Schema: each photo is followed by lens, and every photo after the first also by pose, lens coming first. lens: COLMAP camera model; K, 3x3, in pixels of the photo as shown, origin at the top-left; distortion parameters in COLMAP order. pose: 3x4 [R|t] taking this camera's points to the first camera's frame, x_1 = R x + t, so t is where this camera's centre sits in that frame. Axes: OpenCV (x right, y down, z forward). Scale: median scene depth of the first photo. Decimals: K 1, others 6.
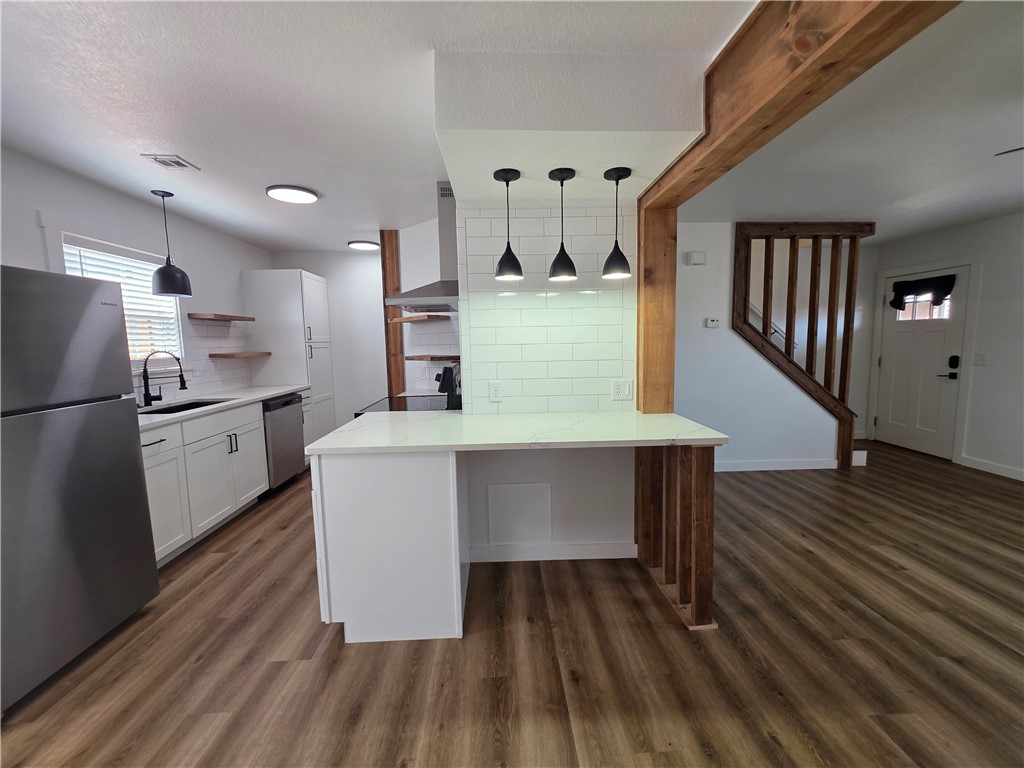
lens RADIAL K [[414.0, 0, 510.3], [0, 414.0, 383.0], [0, 0, 1]] dist [0.004066, -0.000974]
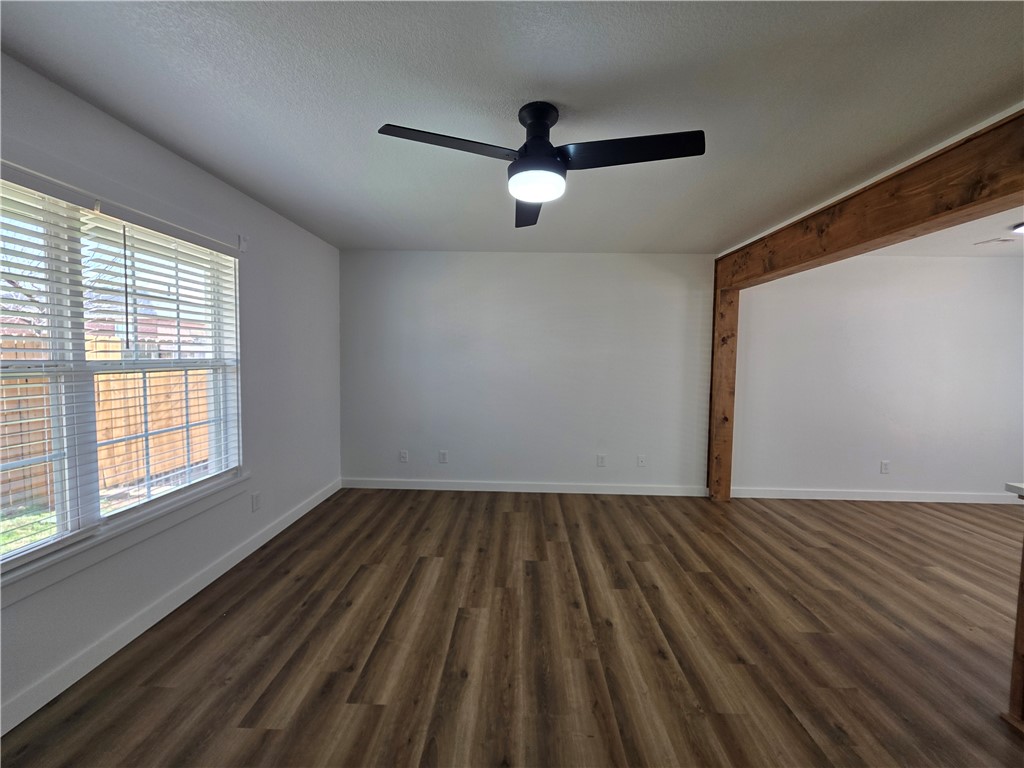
lens RADIAL K [[414.0, 0, 512.7], [0, 414.0, 382.8], [0, 0, 1]] dist [0.004066, -0.000974]
pose [[-0.998073, -0.002655, 0.061987, 0.708654], [0.007334, 0.987031, 0.160360, -0.108528], [-0.061609, 0.160505, -0.985110, 0.881393]]
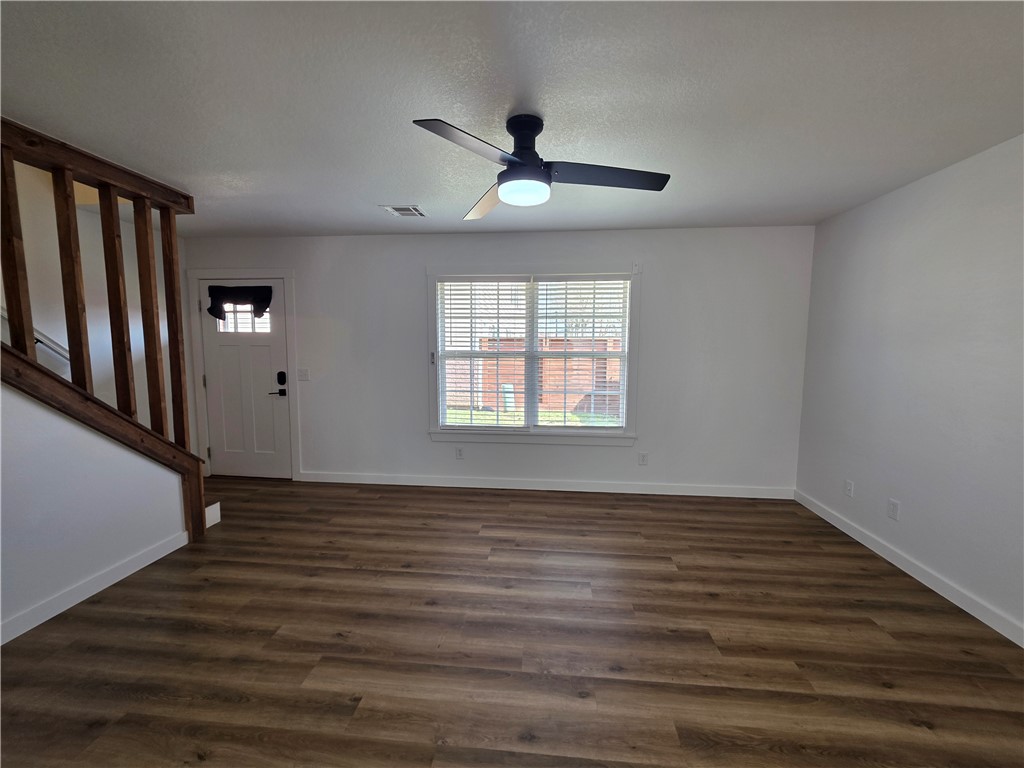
lens RADIAL K [[414.0, 0, 513.2], [0, 414.0, 380.7], [0, 0, 1]] dist [0.004066, -0.000974]
pose [[0.132295, -0.072672, 0.988543, 0.207585], [0.093001, 0.993819, 0.060614, -0.057911], [-0.986838, 0.083916, 0.138236, 0.369143]]
